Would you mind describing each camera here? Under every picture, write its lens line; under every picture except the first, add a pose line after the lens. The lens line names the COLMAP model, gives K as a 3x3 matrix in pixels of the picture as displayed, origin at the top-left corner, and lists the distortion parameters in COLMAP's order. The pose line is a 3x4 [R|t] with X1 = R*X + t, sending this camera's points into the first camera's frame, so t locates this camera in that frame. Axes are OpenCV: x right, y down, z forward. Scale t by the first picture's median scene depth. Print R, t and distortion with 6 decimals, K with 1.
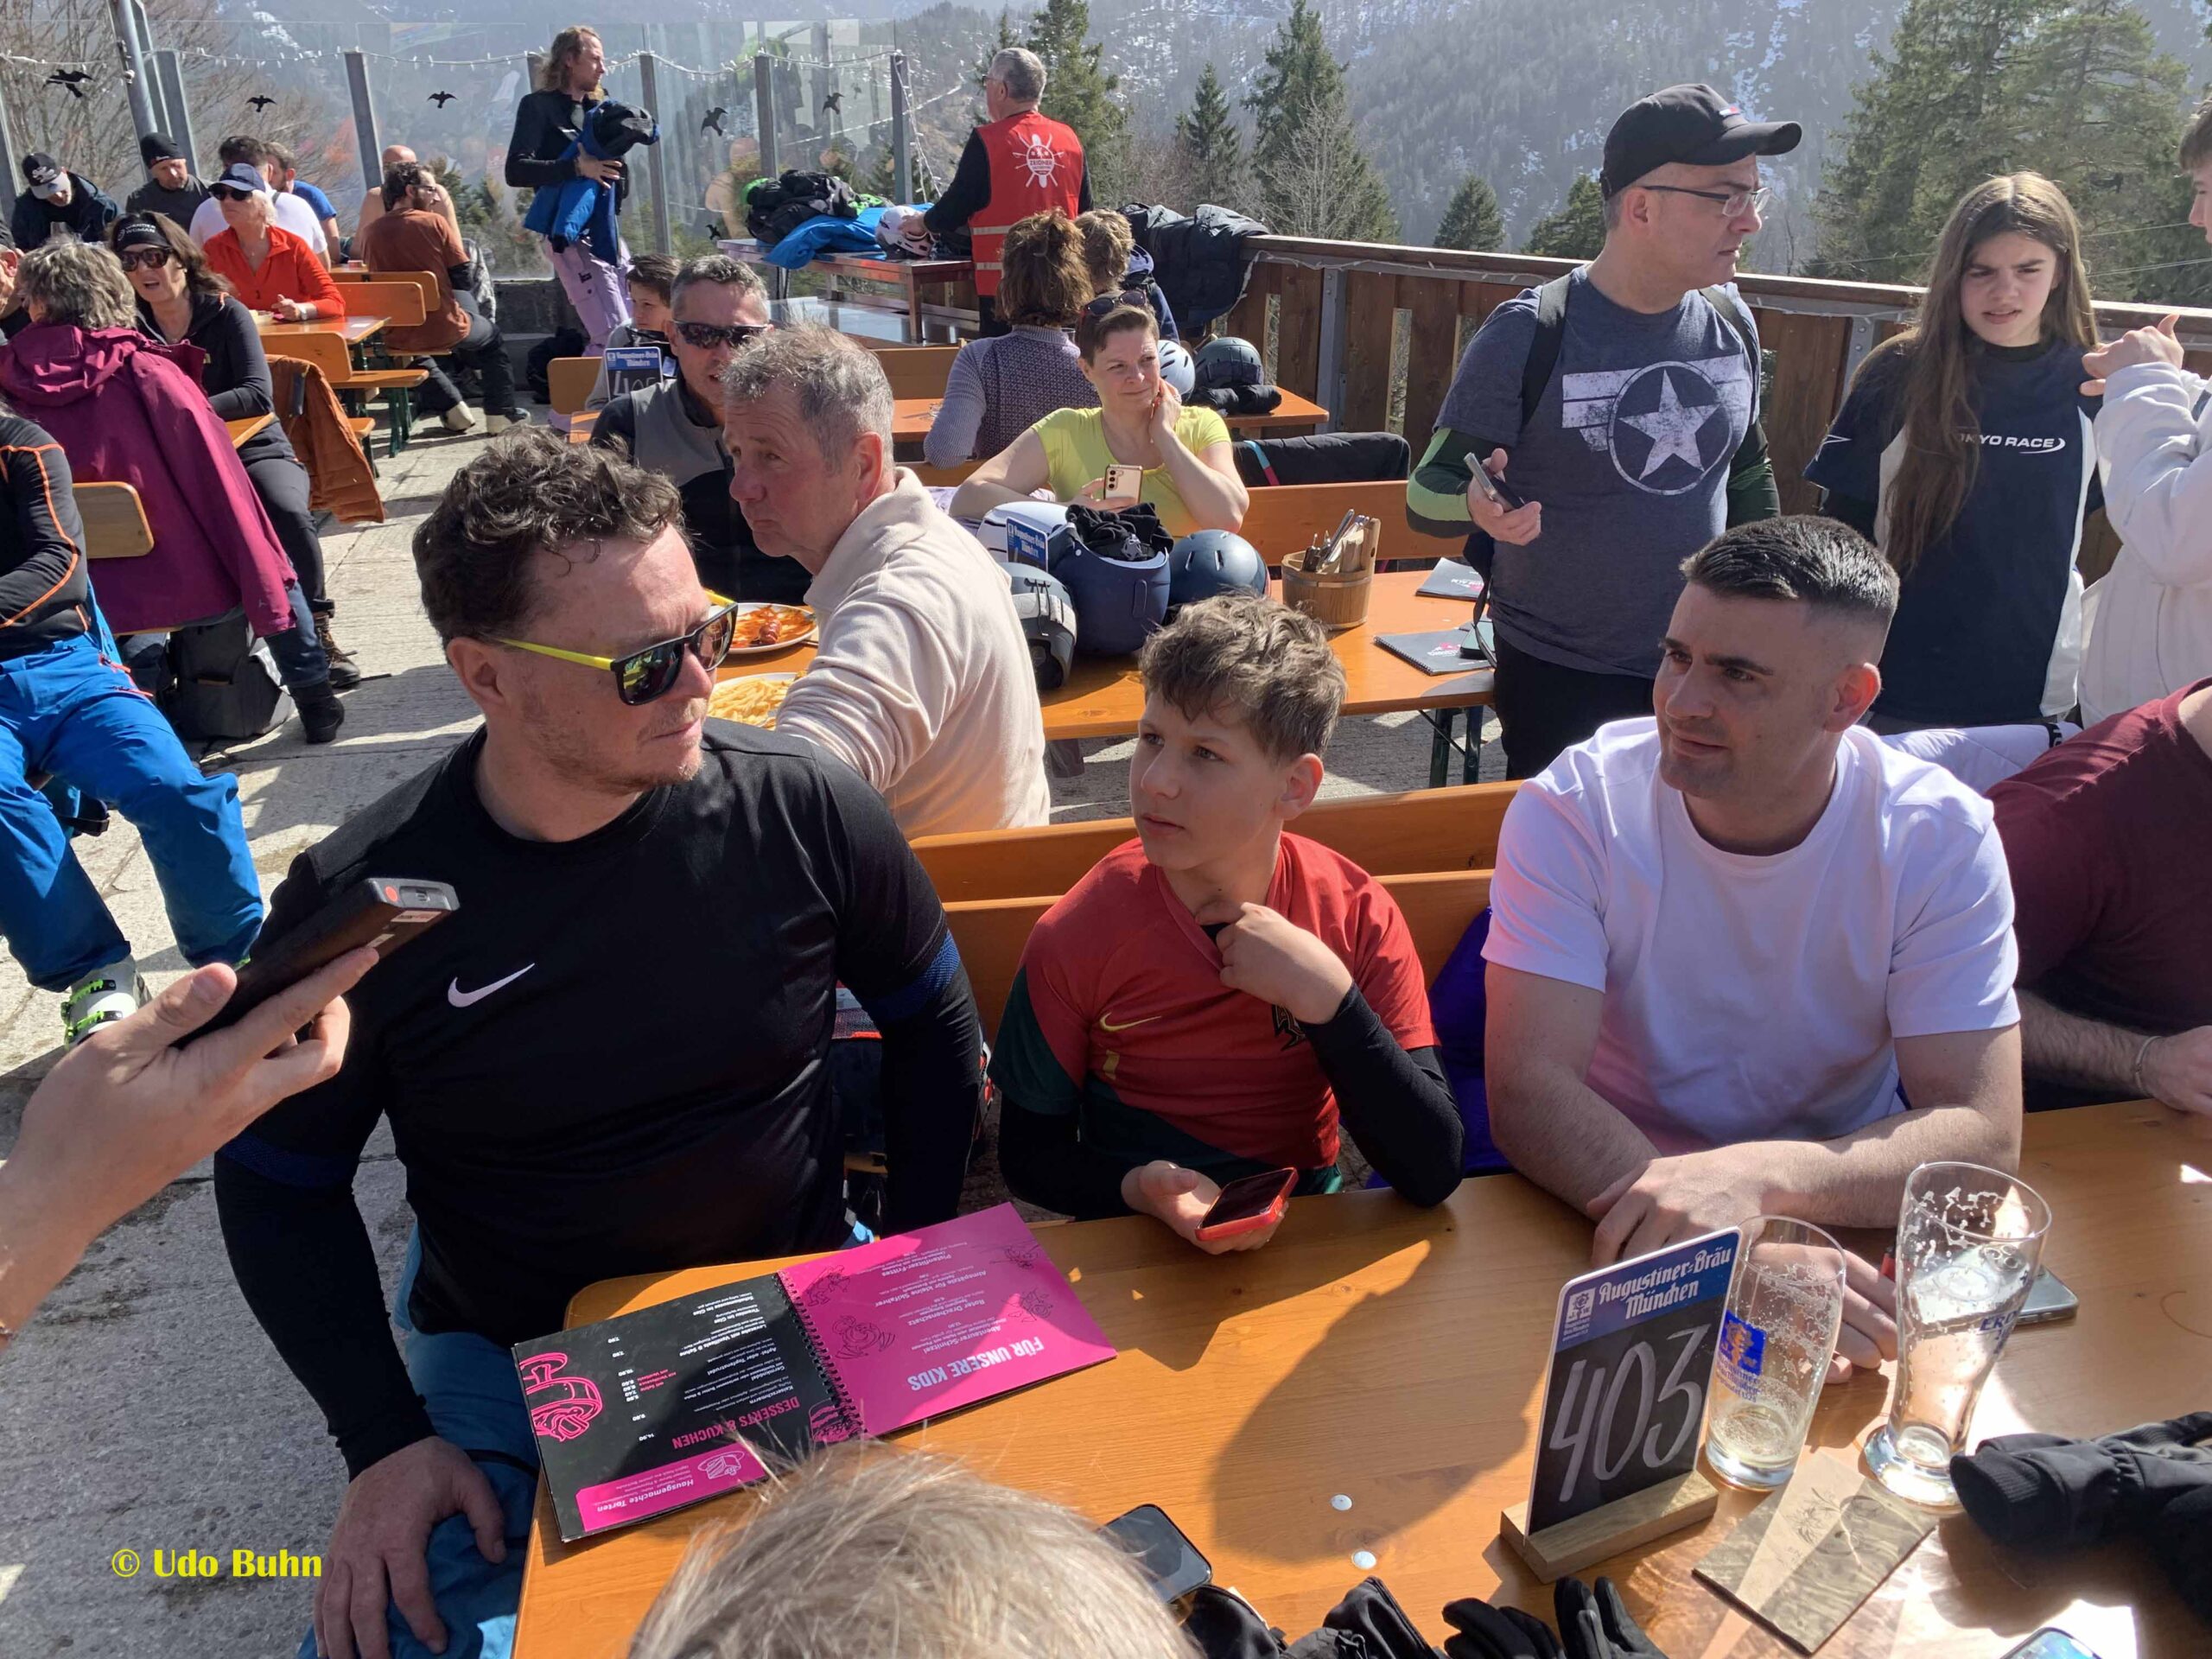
lens RADIAL K [[1659.0, 0, 1115.8], [0, 1659.0, 791.8], [0, 0, 1]] dist [0.004847, 0.009494]
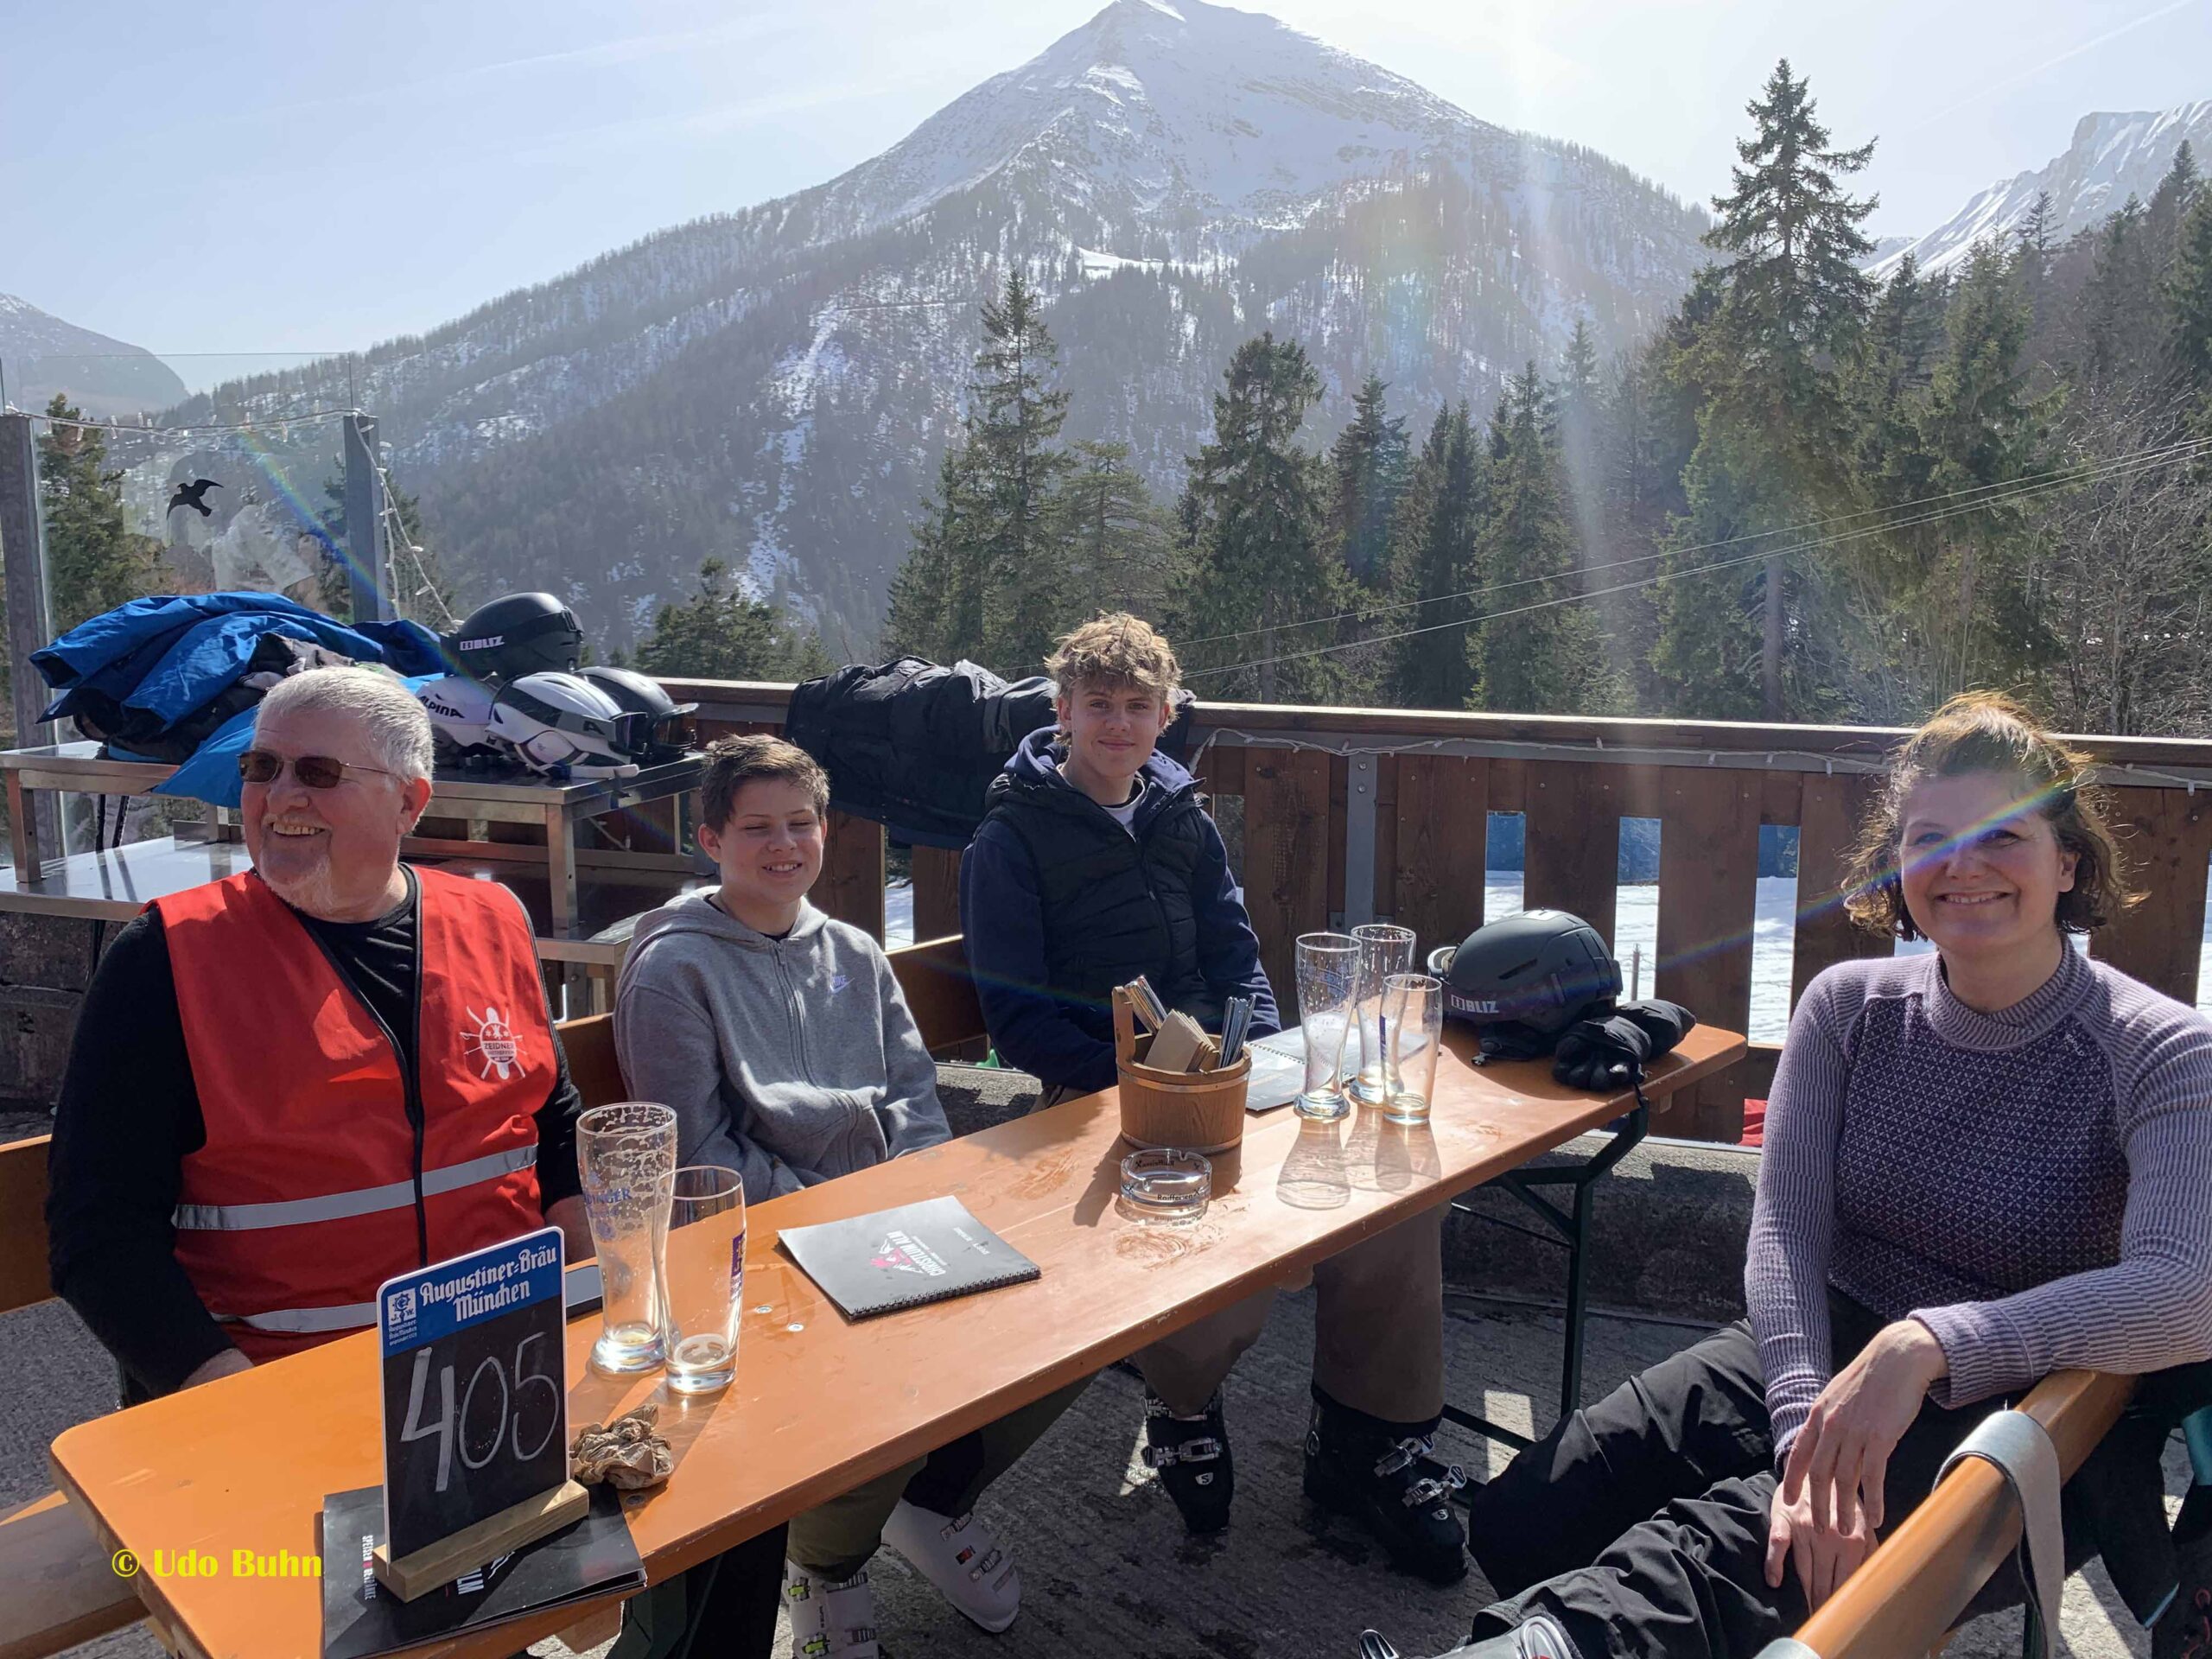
lens RADIAL K [[1611.0, 0, 1106.0], [0, 1611.0, 829.5], [0, 0, 1]] dist [-0.039631, 0.001921]
pose [[0.839547, -0.084398, 0.536692, -0.042118], [0.197042, 0.967900, -0.156024, -0.034027], [-0.506296, 0.236741, 0.829228, 0.089668]]
